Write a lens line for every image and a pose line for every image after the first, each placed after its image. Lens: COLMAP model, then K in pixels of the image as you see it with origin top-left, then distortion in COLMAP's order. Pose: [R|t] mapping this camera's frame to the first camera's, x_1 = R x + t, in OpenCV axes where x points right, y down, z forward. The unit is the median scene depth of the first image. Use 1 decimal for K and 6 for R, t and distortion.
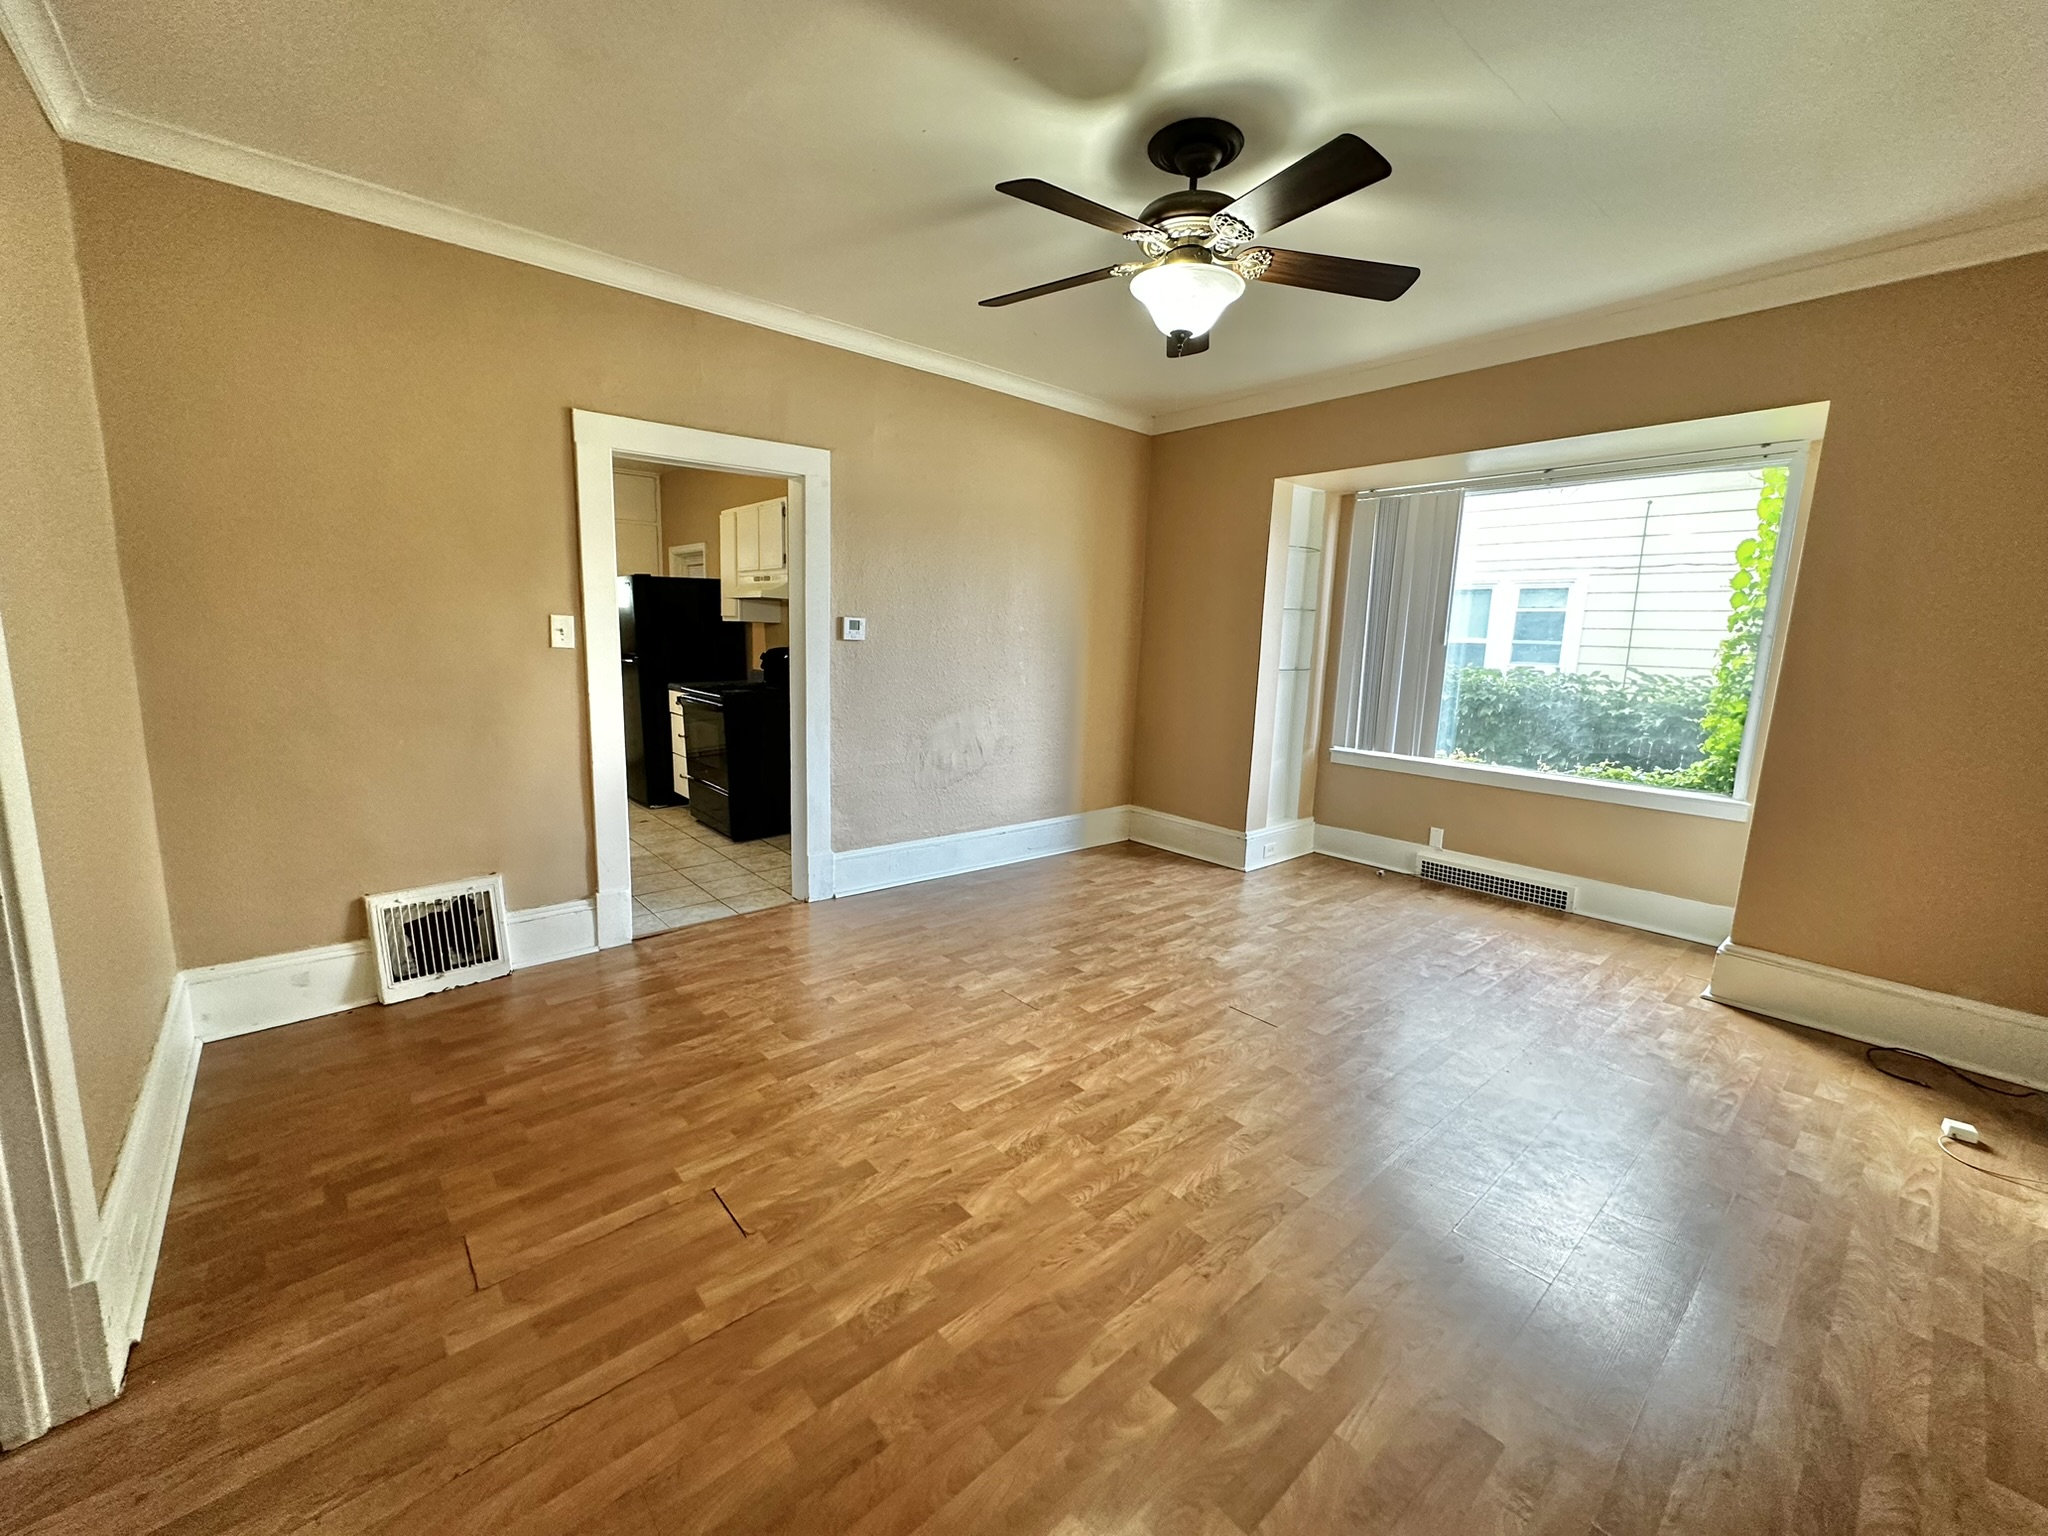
lens RADIAL K [[816.5, 0, 1022.4], [0, 816.5, 766.3], [0, 0, 1]] dist [0.001202, -0.000357]
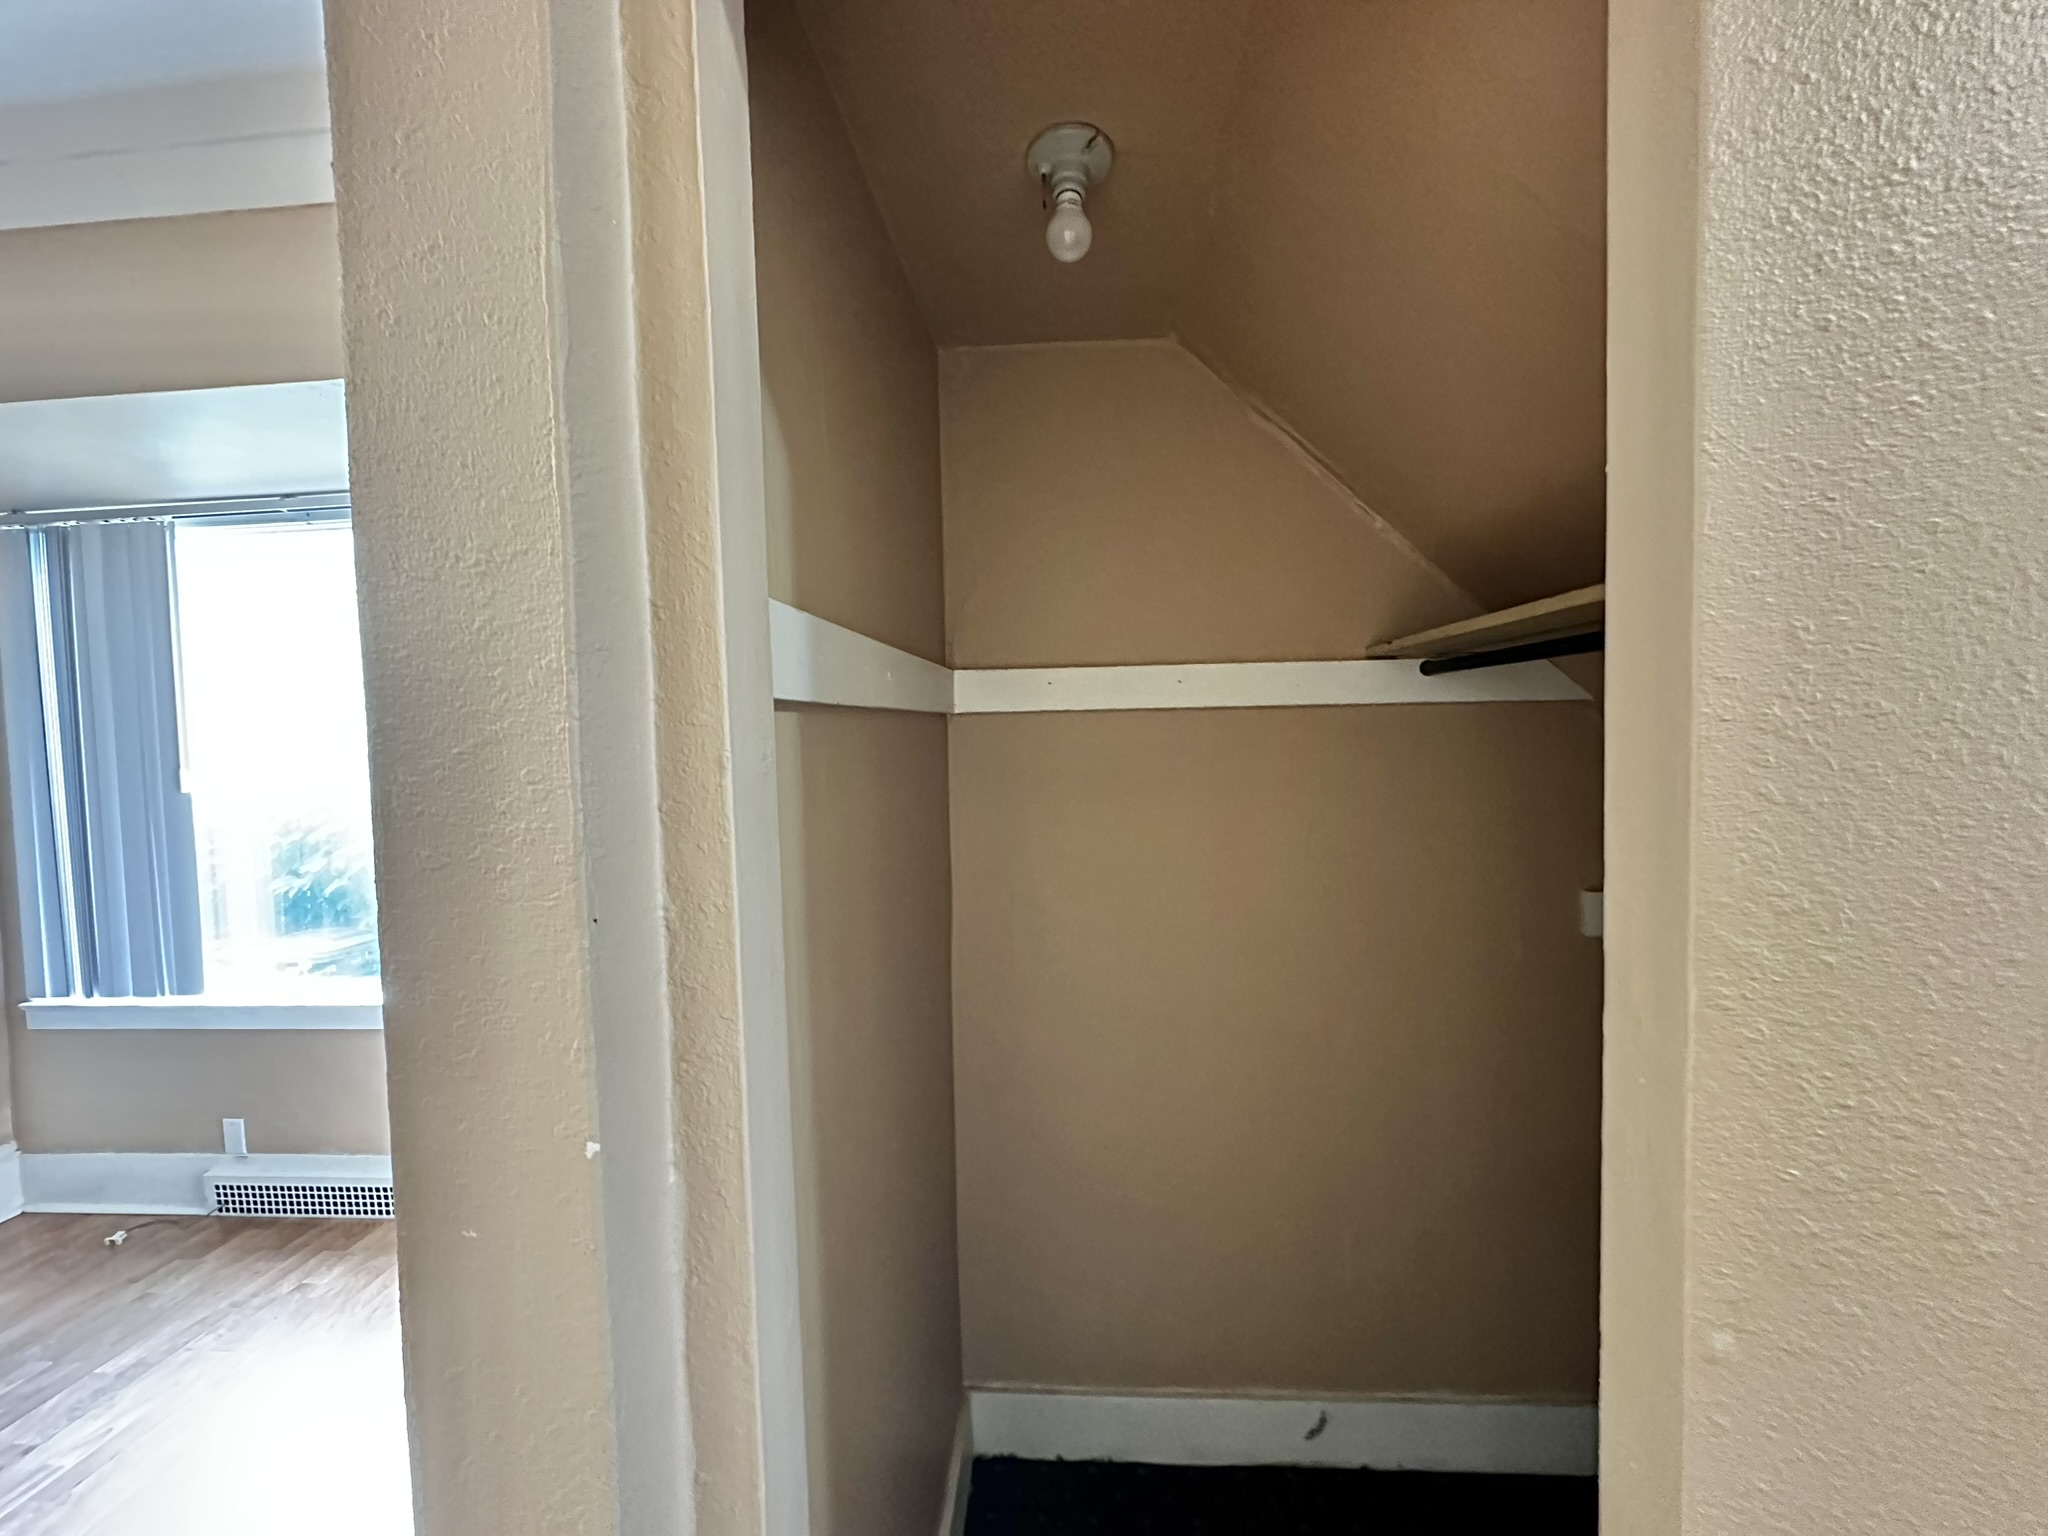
lens RADIAL K [[816.5, 0, 1022.4], [0, 816.5, 766.3], [0, 0, 1]] dist [0.001202, -0.000357]
pose [[0.711481, -0.078762, 0.698278, 0.738051], [0.161792, 0.985362, -0.053708, -0.060662], [-0.683826, 0.151188, 0.713809, 0.292123]]
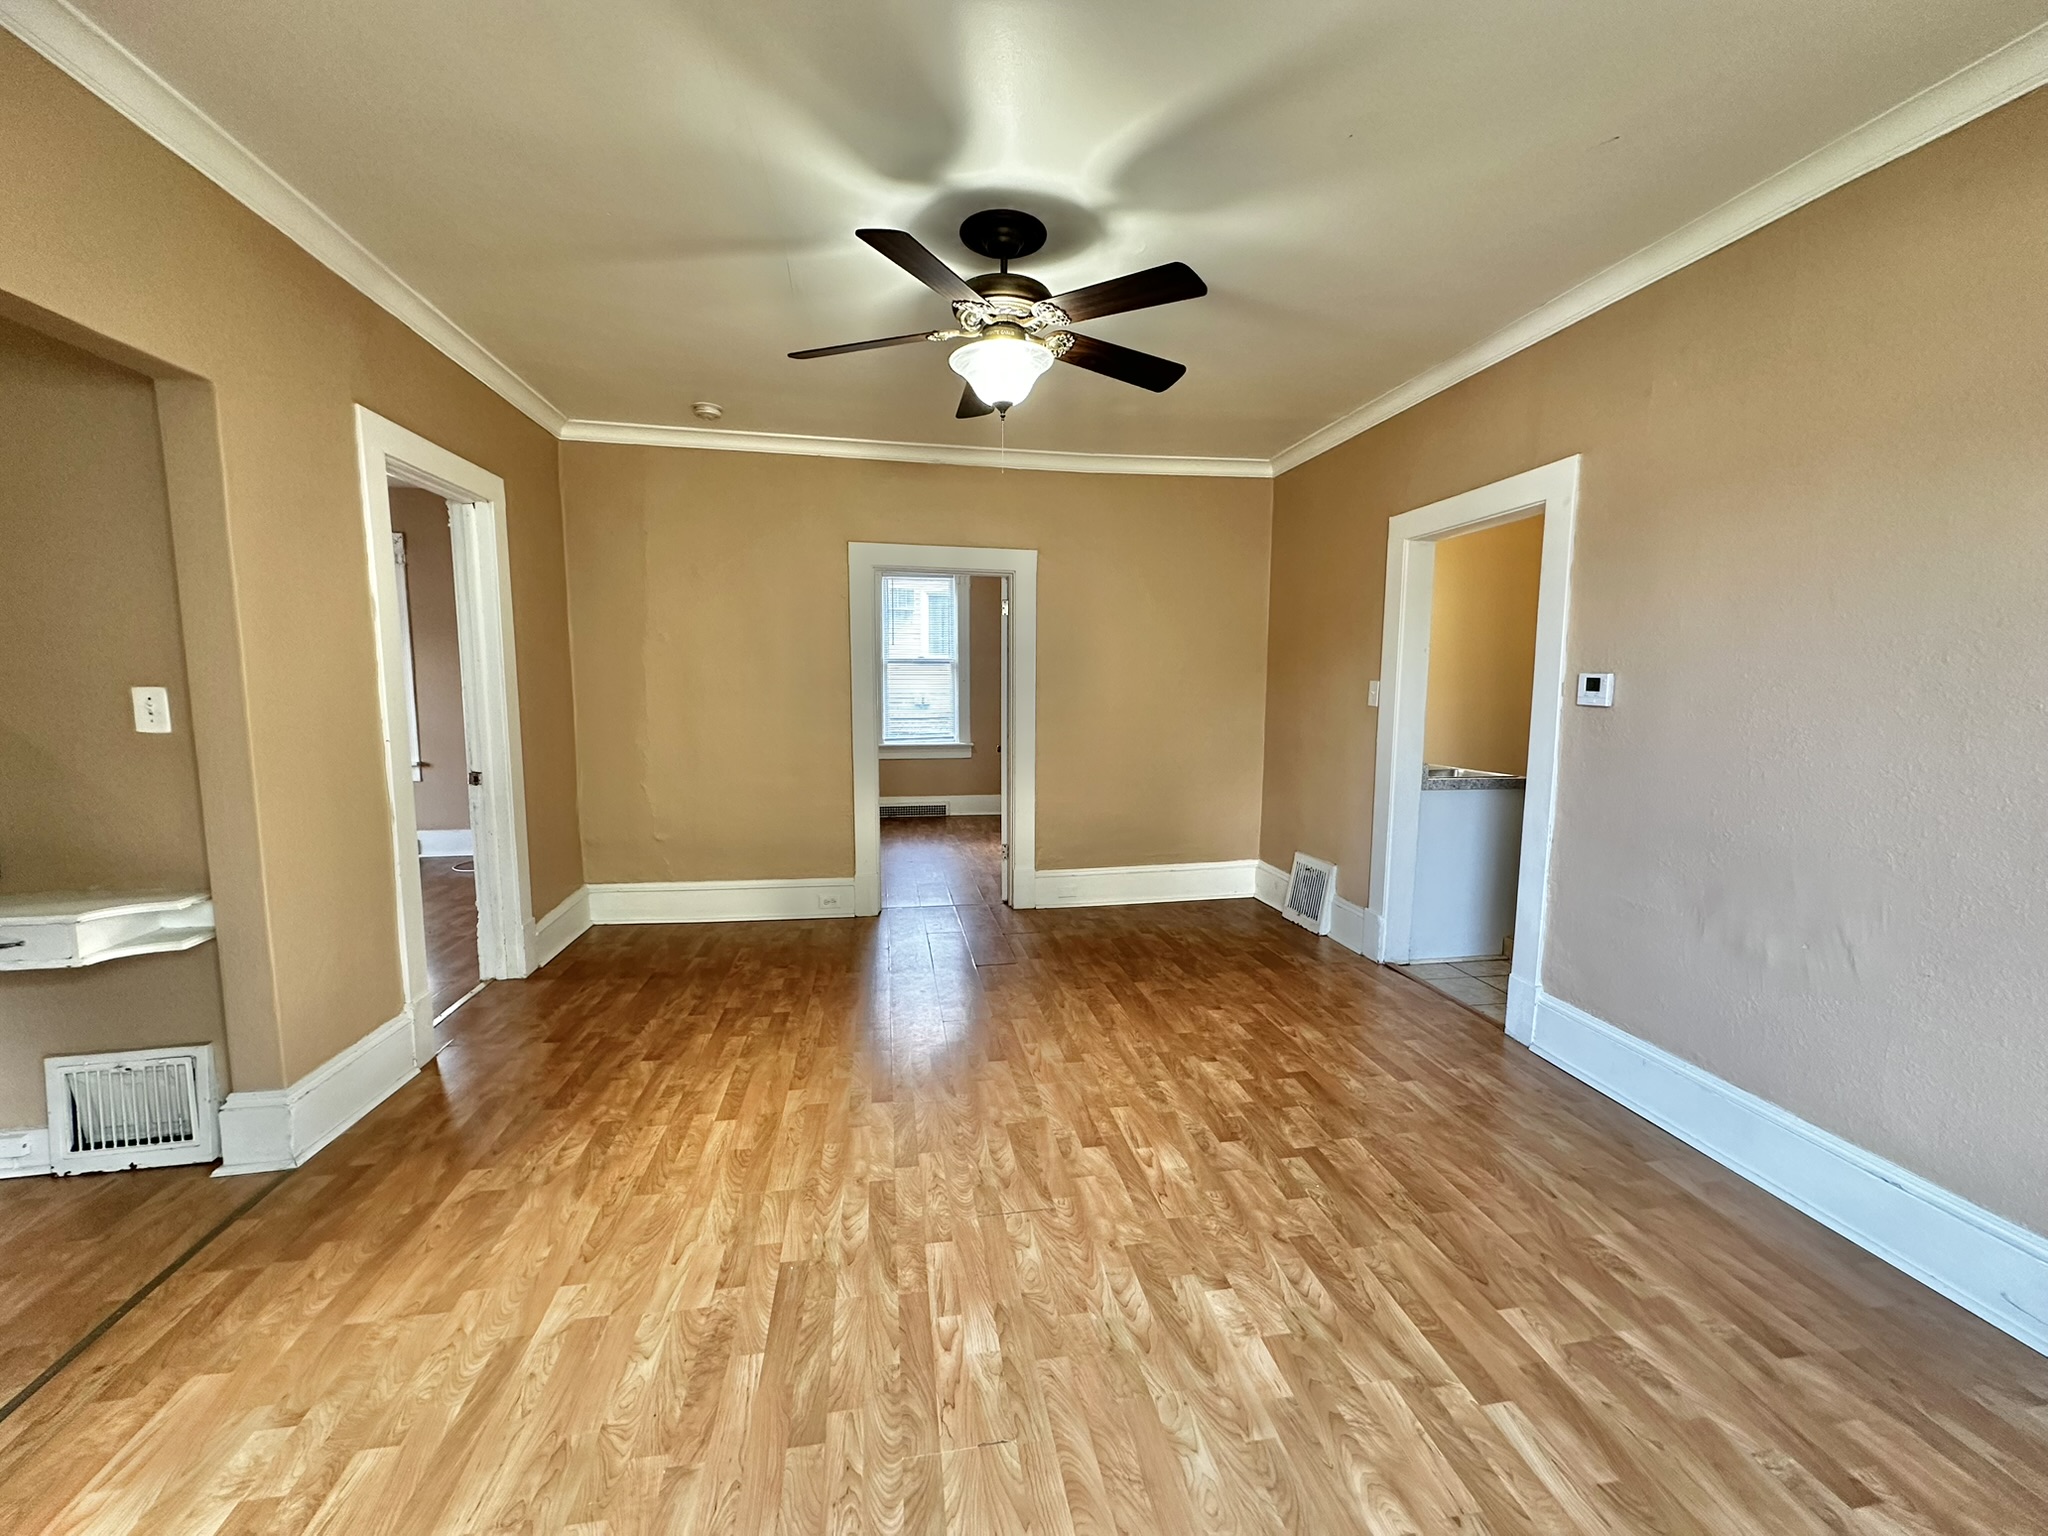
lens RADIAL K [[816.5, 0, 1022.4], [0, 816.5, 766.3], [0, 0, 1]] dist [0.001202, -0.000357]
pose [[-0.519047, 0.060215, -0.852622, 0.764554], [-0.161492, 0.972641, 0.167002, -0.168824], [0.839351, 0.224373, -0.495122, 1.126041]]
